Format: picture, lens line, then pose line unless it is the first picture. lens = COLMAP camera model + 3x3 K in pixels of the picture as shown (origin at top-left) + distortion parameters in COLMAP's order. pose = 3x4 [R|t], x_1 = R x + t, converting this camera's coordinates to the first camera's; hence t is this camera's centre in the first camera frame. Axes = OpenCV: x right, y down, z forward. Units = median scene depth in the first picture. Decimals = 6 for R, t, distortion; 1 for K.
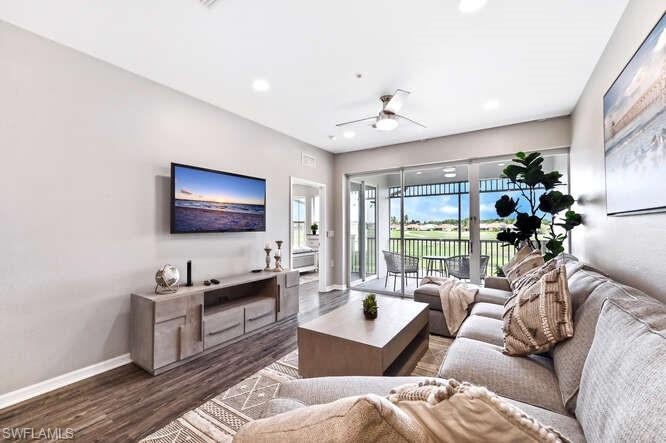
lens RADIAL K [[278.2, 0, 333.3], [0, 278.2, 222.8], [0, 0, 1]] dist [0.002830, -0.000108]
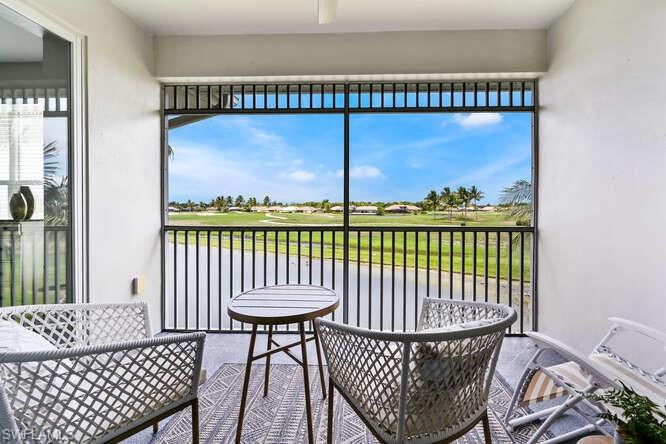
lens RADIAL K [[280.3, 0, 352.3], [0, 280.3, 211.2], [0, 0, 1]] dist [0.004391, 0.000131]
pose [[0.854332, -0.002673, 0.519721, 0.462240], [-0.008880, 0.999766, 0.019739, 0.053631], [-0.519652, -0.021479, 0.854108, 1.192266]]
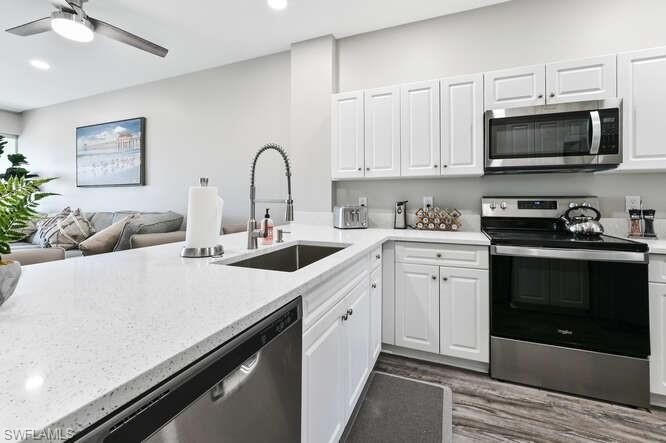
lens RADIAL K [[291.2, 0, 335.4], [0, 291.2, 197.0], [0, 0, 1]] dist [-0.004803, -0.000072]
pose [[-0.189415, 0.005412, 0.981882, -0.829145], [-0.010283, 0.999919, -0.007495, 0.026289], [-0.981843, -0.011516, -0.189344, -0.261034]]
